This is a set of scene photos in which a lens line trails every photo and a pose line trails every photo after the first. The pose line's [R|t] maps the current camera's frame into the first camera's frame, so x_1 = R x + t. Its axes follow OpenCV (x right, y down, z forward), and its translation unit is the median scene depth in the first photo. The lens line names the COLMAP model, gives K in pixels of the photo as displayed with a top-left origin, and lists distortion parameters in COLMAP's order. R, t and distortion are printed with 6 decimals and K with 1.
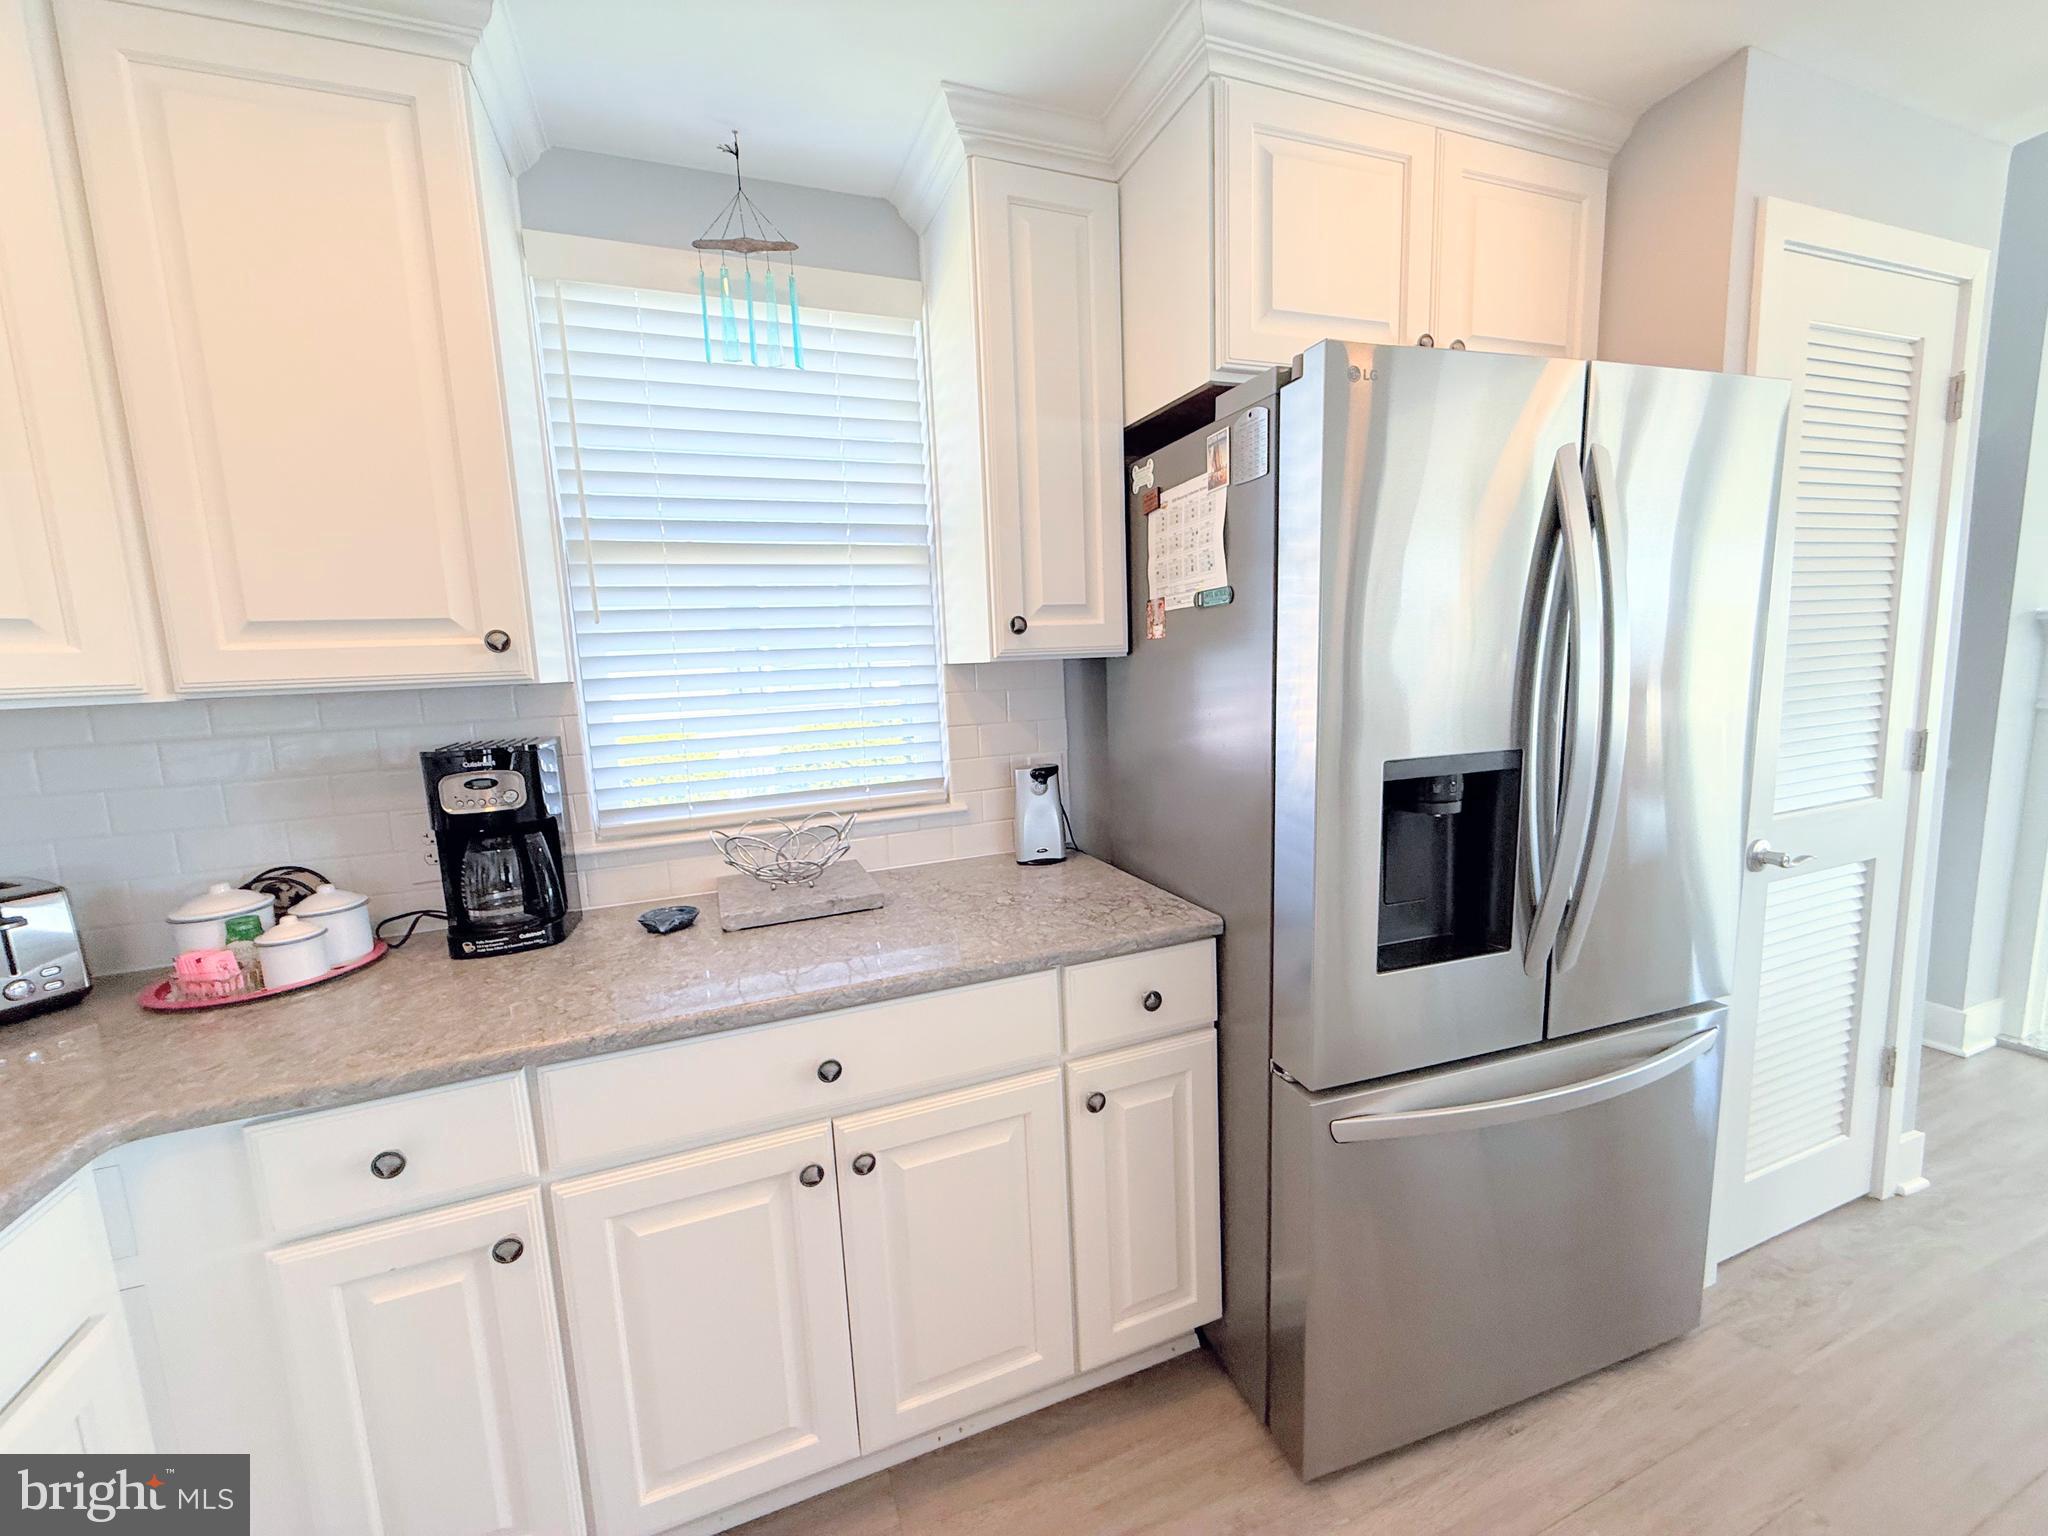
lens RADIAL K [[812.7, 0, 1022.4], [0, 812.7, 771.5], [0, 0, 1]] dist [-0.000820, -0.000155]
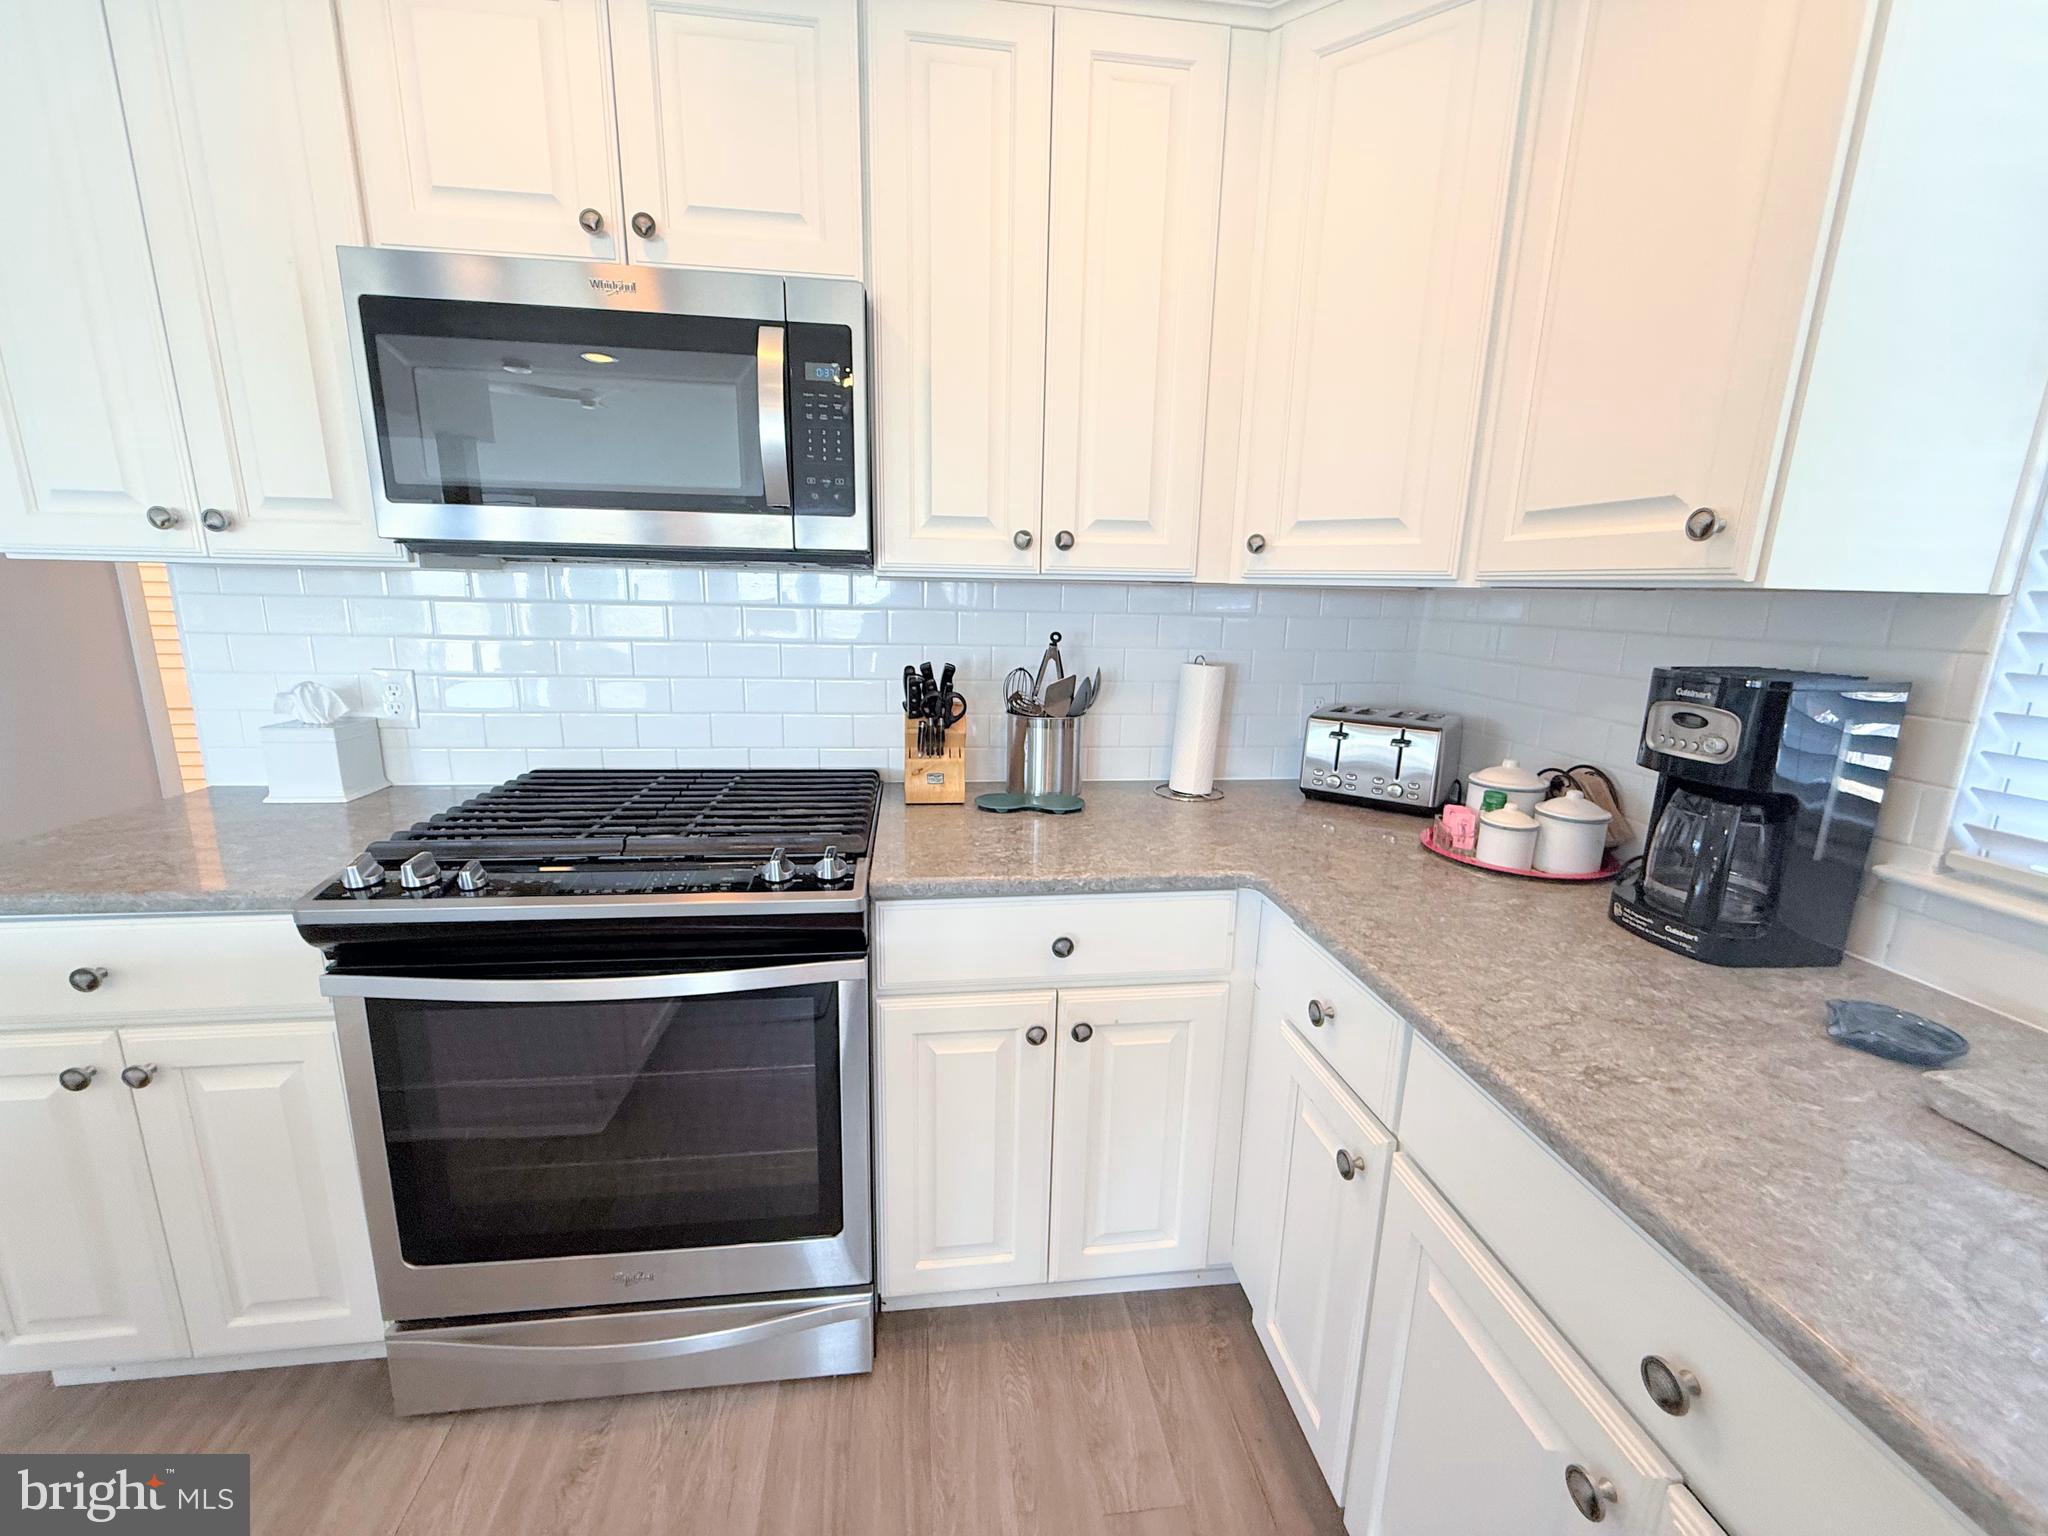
lens RADIAL K [[812.7, 0, 1021.3], [0, 812.7, 763.6], [0, 0, 1]] dist [-0.000820, -0.000155]
pose [[-0.234954, 0.246029, -0.940354, 0.212994], [-0.145505, 0.947633, 0.284289, -0.074792], [0.961054, 0.203621, -0.186852, 0.580219]]
